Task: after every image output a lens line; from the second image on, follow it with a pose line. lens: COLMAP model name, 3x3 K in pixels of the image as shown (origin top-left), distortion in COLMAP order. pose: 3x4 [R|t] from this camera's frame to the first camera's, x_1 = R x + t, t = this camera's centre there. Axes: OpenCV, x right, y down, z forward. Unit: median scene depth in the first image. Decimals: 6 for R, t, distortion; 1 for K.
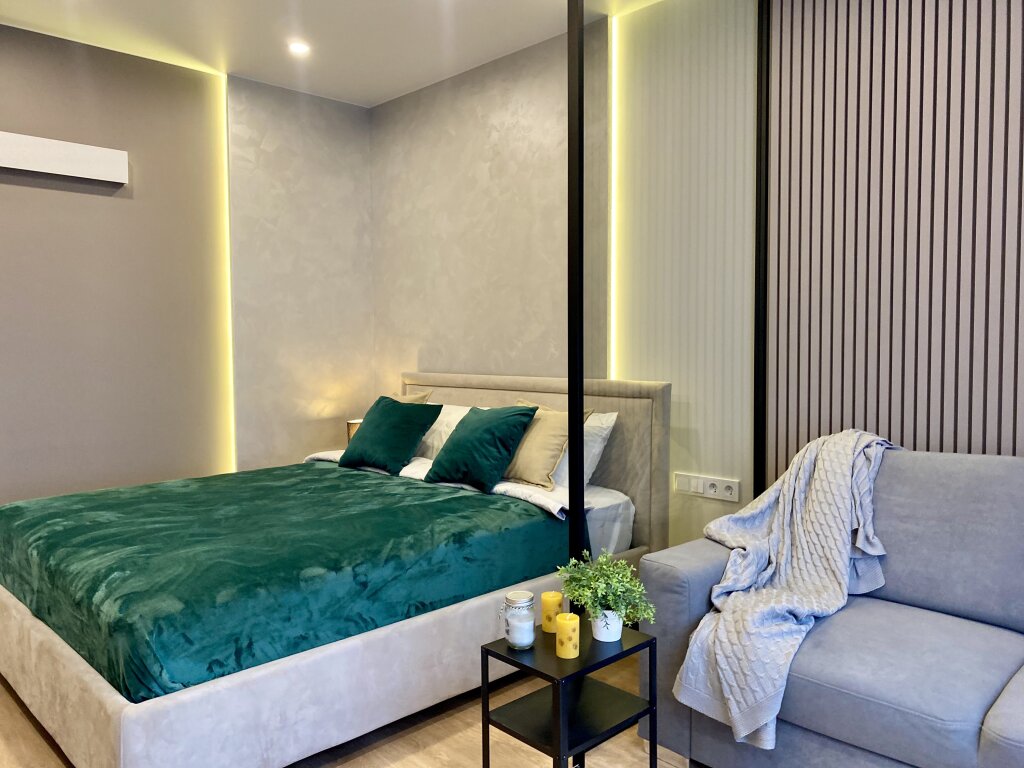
lens RADIAL K [[783.5, 0, 525.2], [0, 783.5, 374.8], [0, 0, 1]] dist [0.087700, -0.113063]
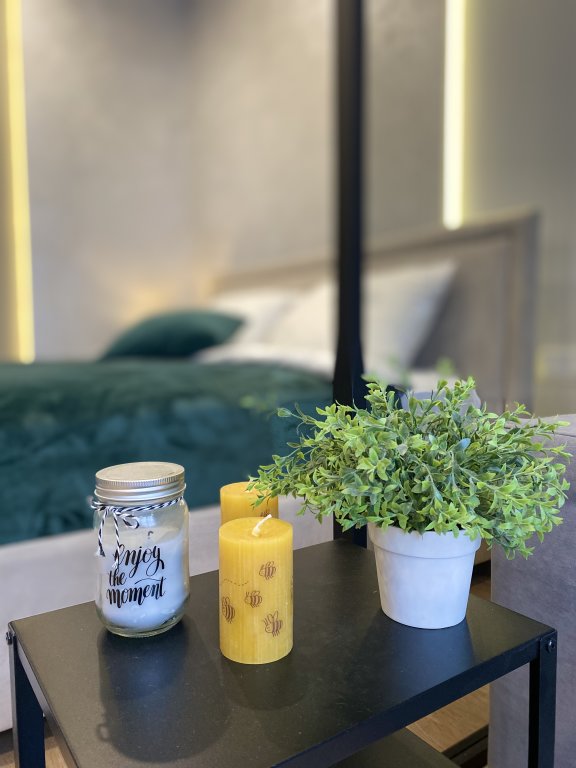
lens RADIAL K [[579.7, 0, 288.0], [0, 579.7, 384.0], [0, 0, 1]] dist [0.029216, -0.000437]
pose [[0.987033, 0.017290, -0.159584, 0.057254], [-0.010932, 0.999114, 0.040633, 0.138978], [0.160145, -0.038362, 0.986348, 0.481514]]
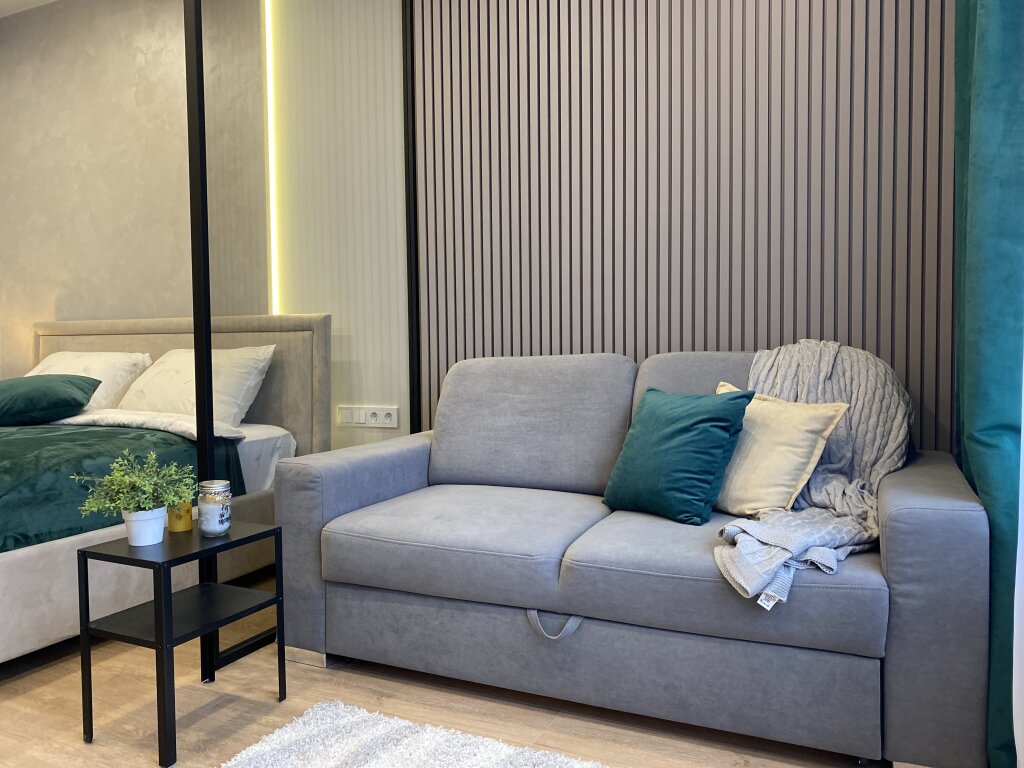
lens RADIAL K [[789.6, 0, 527.2], [0, 789.6, 362.3], [0, 0, 1]] dist [0.019904, -0.004276]
pose [[0.937946, -0.014862, 0.346462, 0.071069], [0.020789, 0.999694, -0.013396, 0.090828], [-0.346157, 0.019767, 0.937968, -0.028866]]
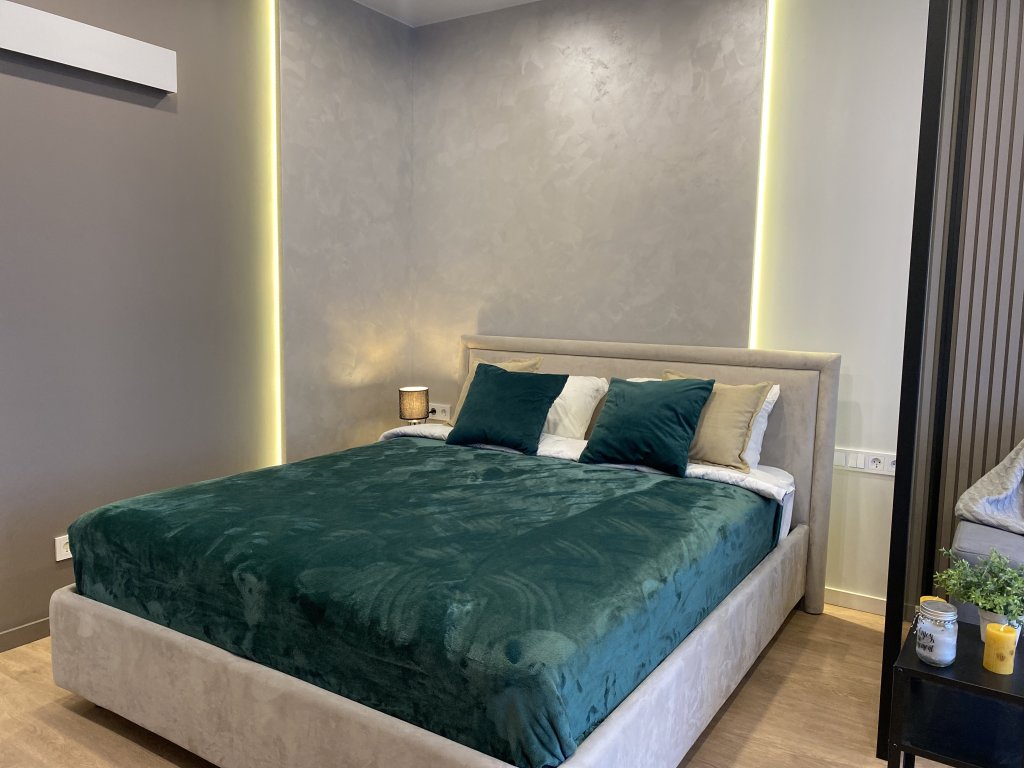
lens RADIAL K [[772.9, 0, 512.0], [0, 772.9, 384.0], [0, 0, 1]] dist [0.029216, -0.000437]
pose [[0.973252, -0.000922, 0.229738, -0.422353], [-0.016029, 0.997282, 0.071909, -0.015570], [-0.229180, -0.073668, 0.970592, 0.178639]]
